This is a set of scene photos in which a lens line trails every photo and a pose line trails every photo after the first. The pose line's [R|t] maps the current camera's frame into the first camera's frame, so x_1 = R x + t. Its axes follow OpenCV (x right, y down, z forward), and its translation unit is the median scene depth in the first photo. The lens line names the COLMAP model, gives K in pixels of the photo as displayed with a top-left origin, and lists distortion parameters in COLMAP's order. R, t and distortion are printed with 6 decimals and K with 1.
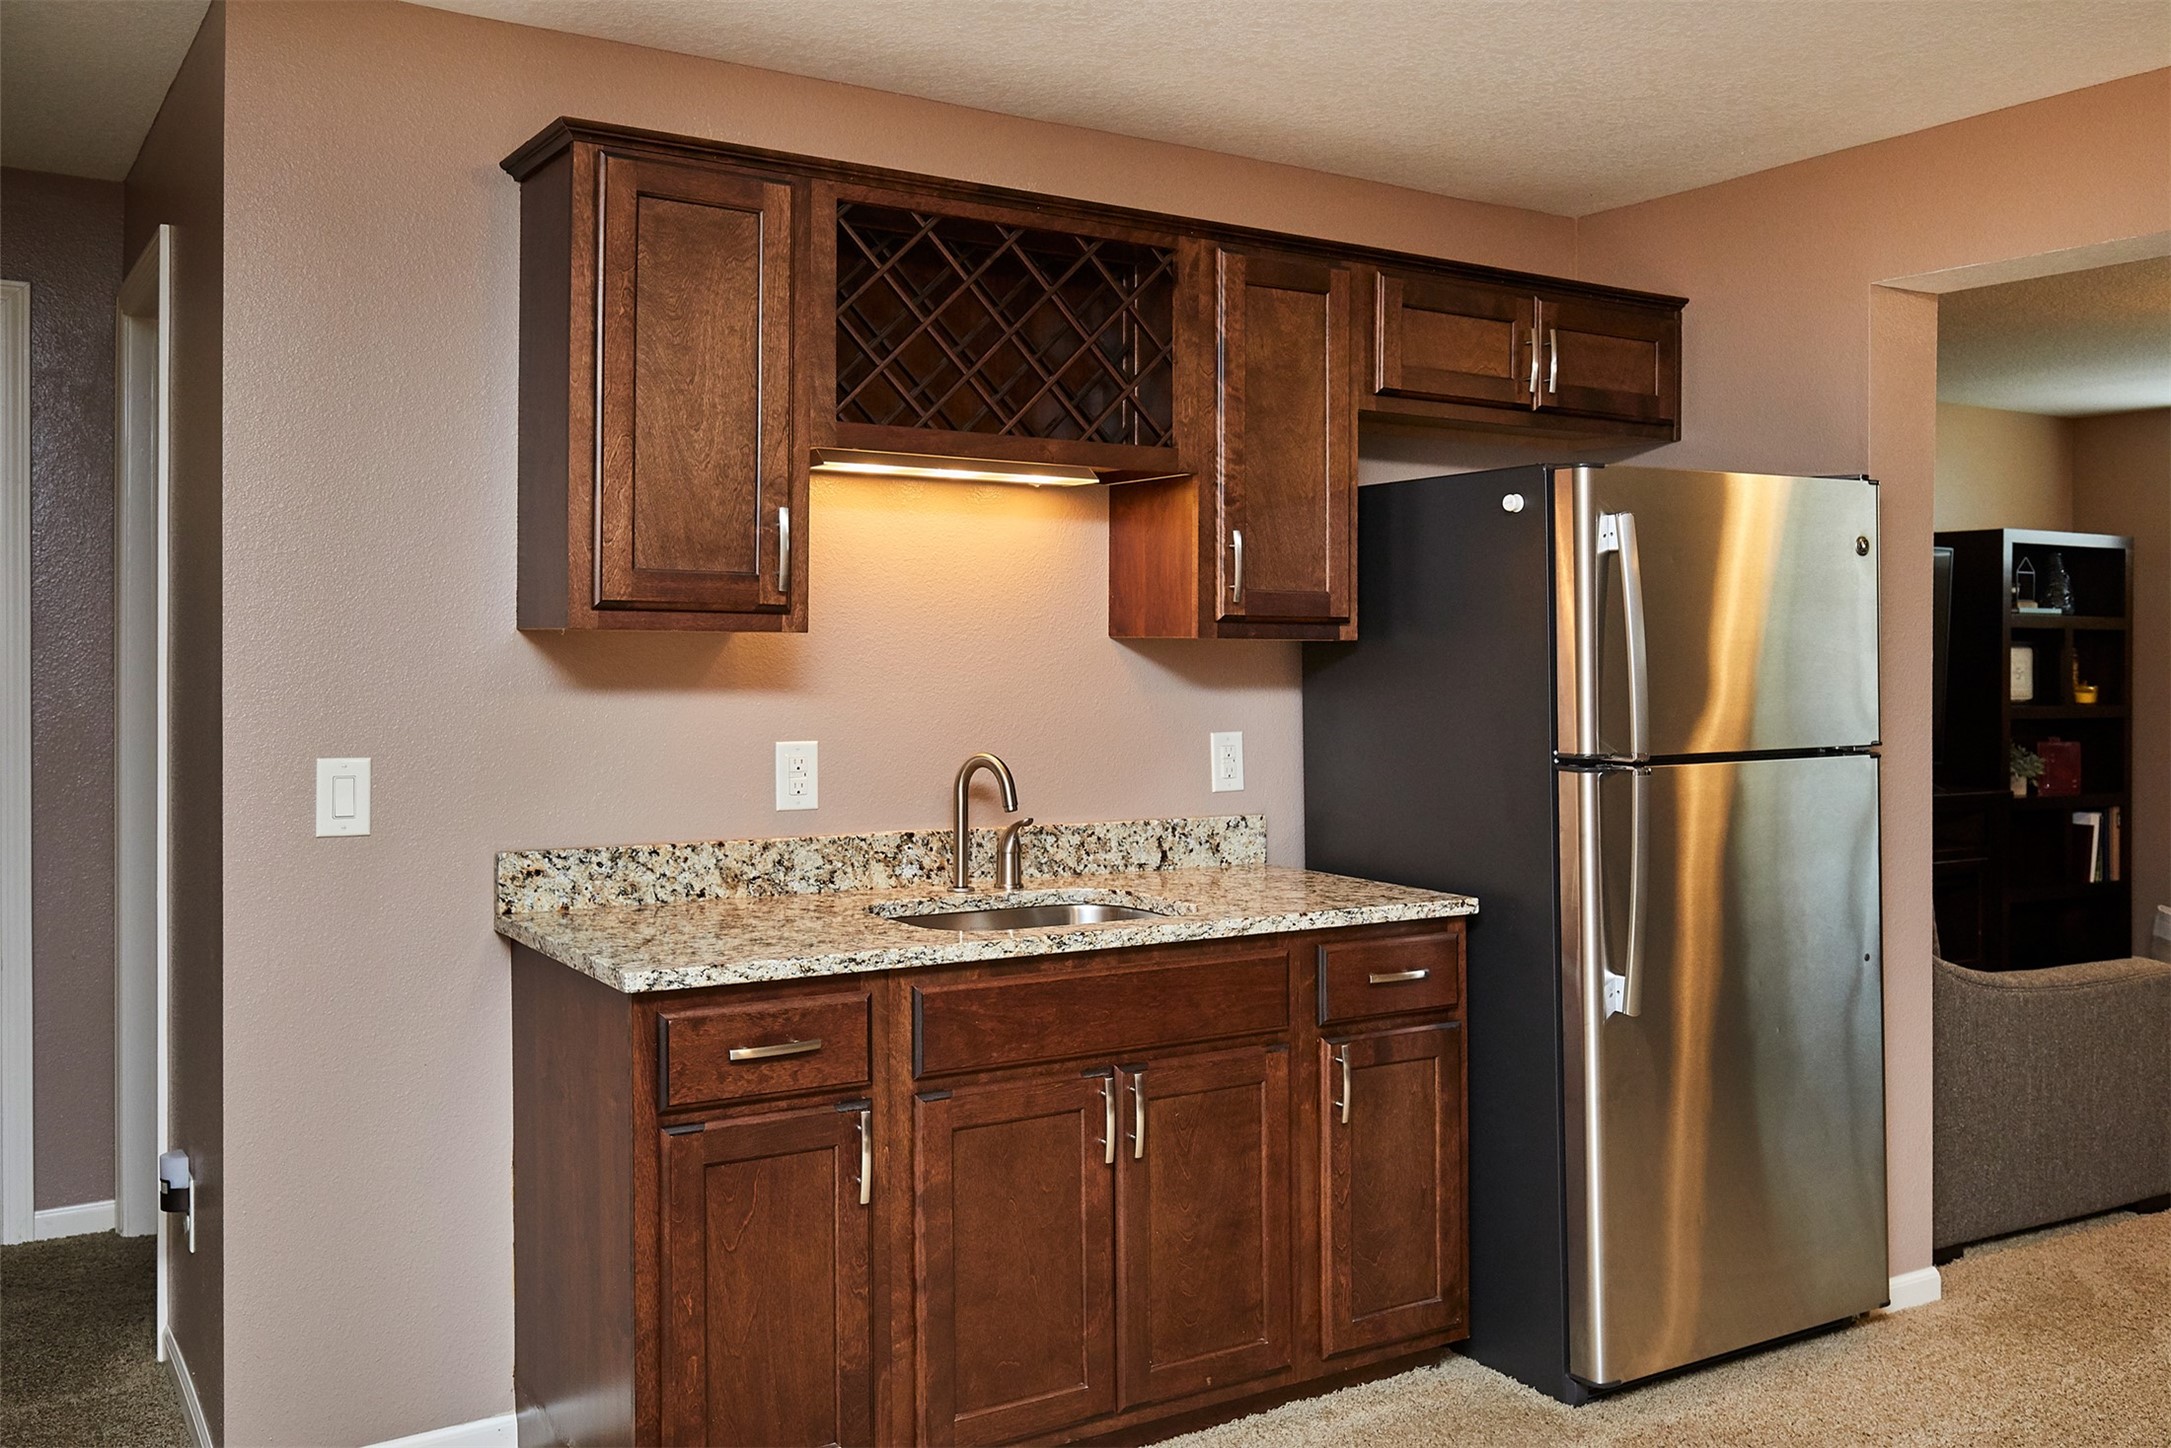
lens RADIAL K [[1838.2, 0, 1135.9], [0, 1838.2, 628.9], [0, 0, 1]] dist [0.032098, -0.039888]
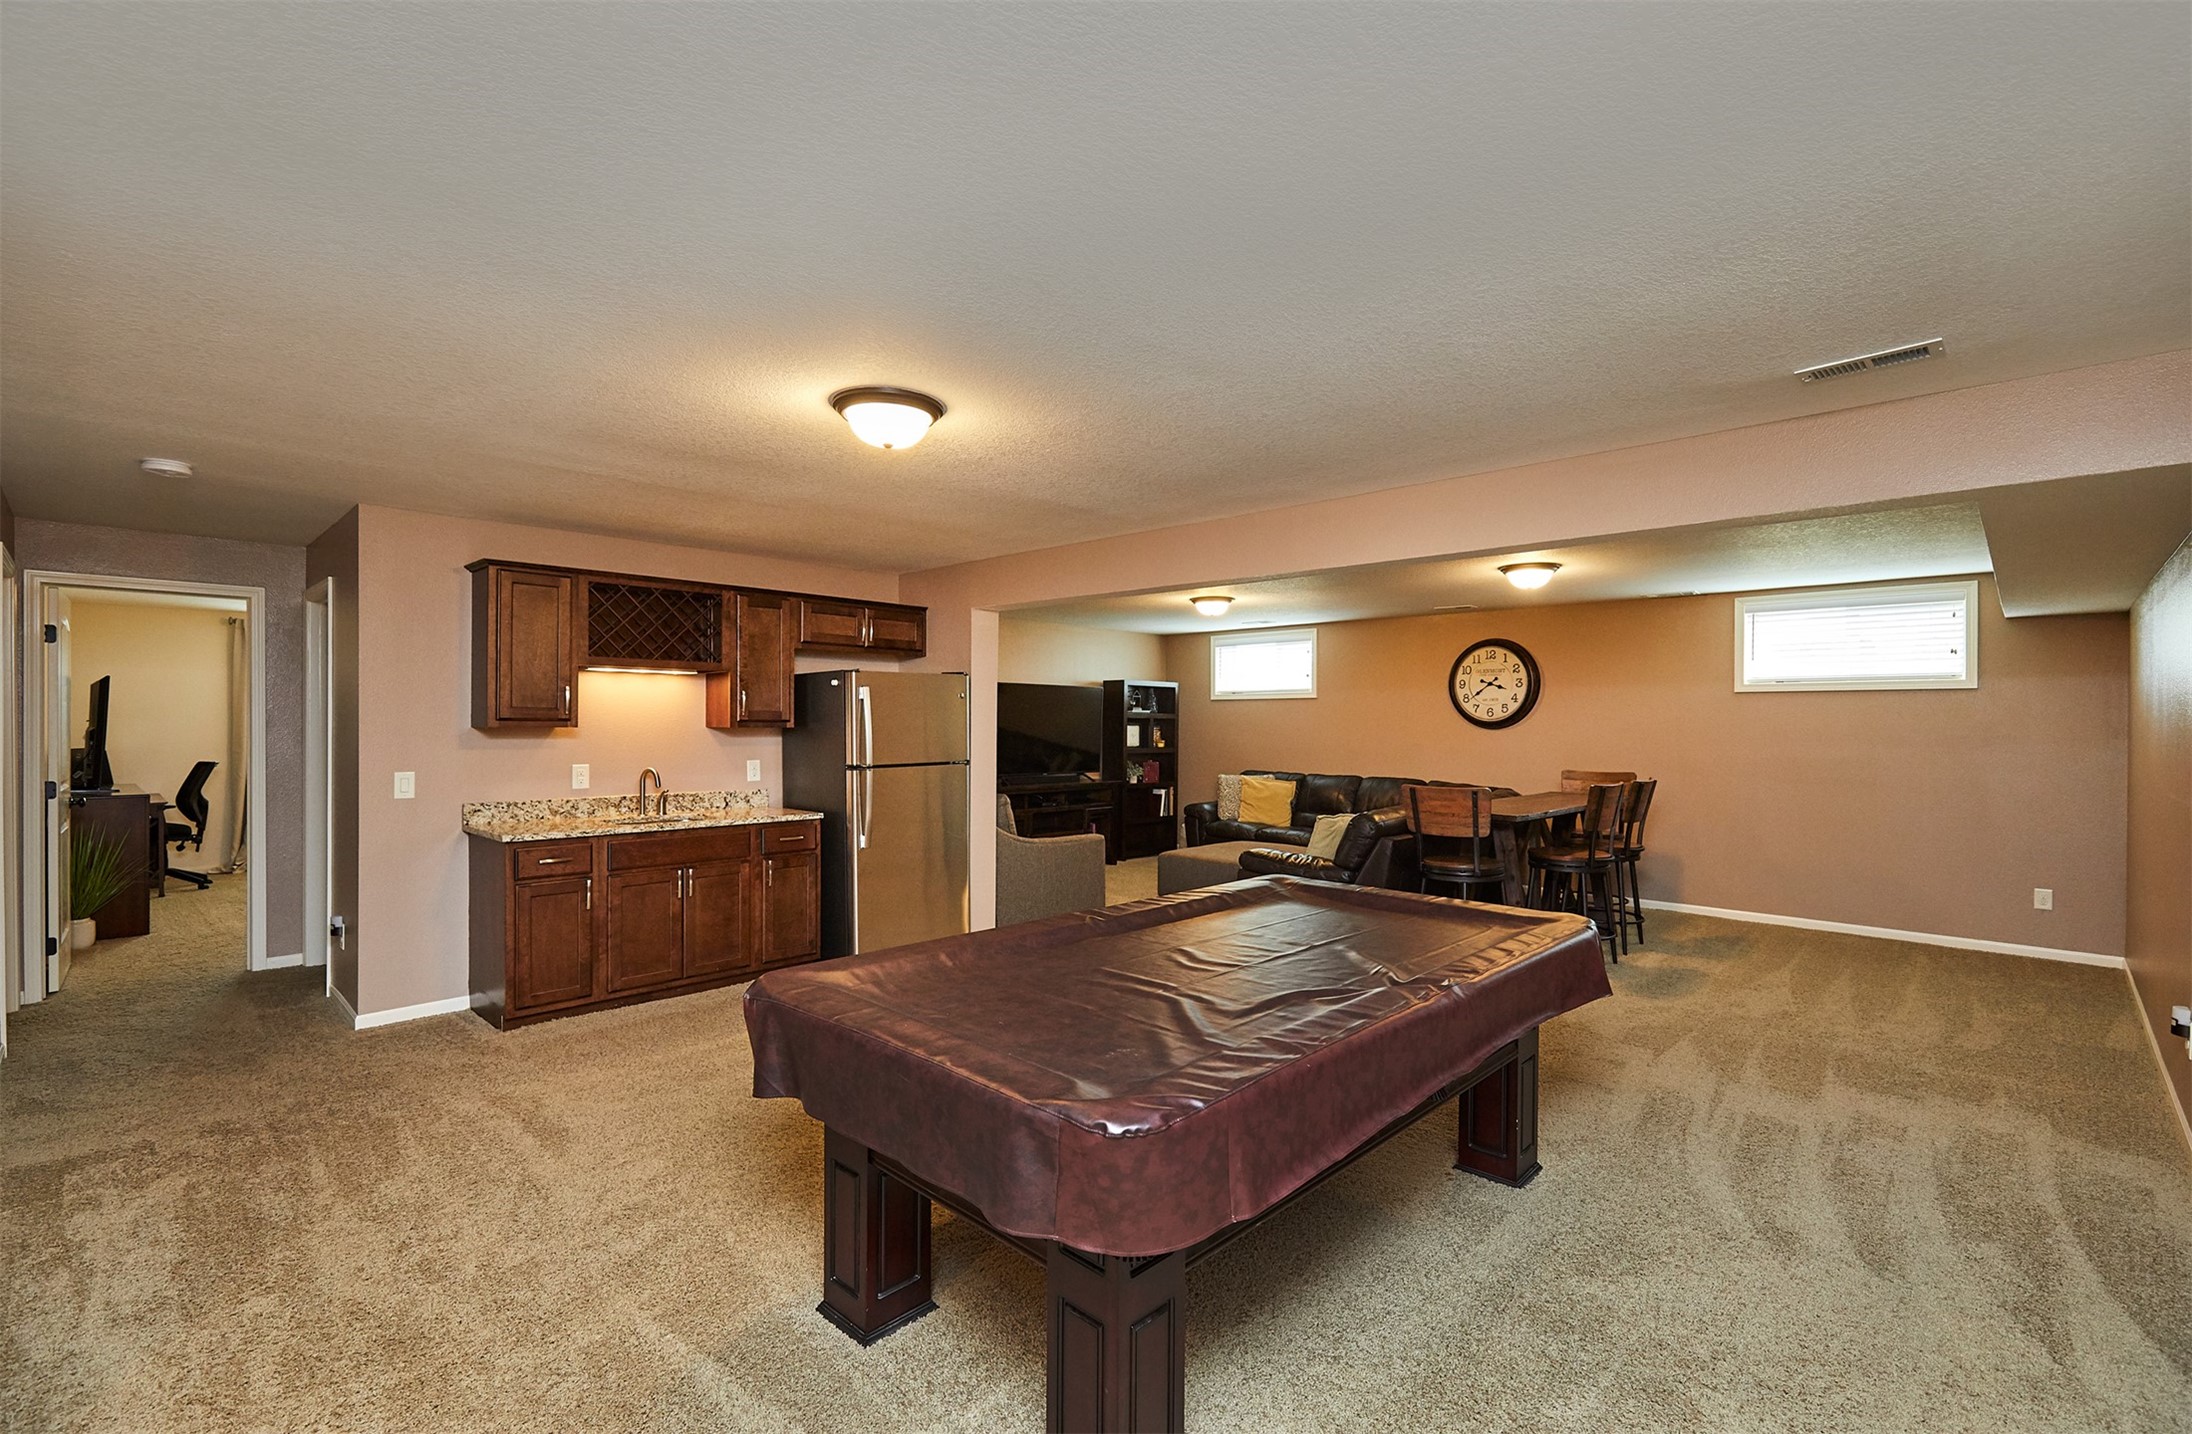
lens RADIAL K [[991.5, 0, 1093.1], [0, 991.5, 705.1], [0, 0, 1]] dist [0.001856, 0.000714]
pose [[0.980159, -0.002996, 0.198192, 0.292279], [0.004581, 0.999961, -0.007538, -0.016369], [-0.198162, 0.008296, 0.980134, -0.673163]]
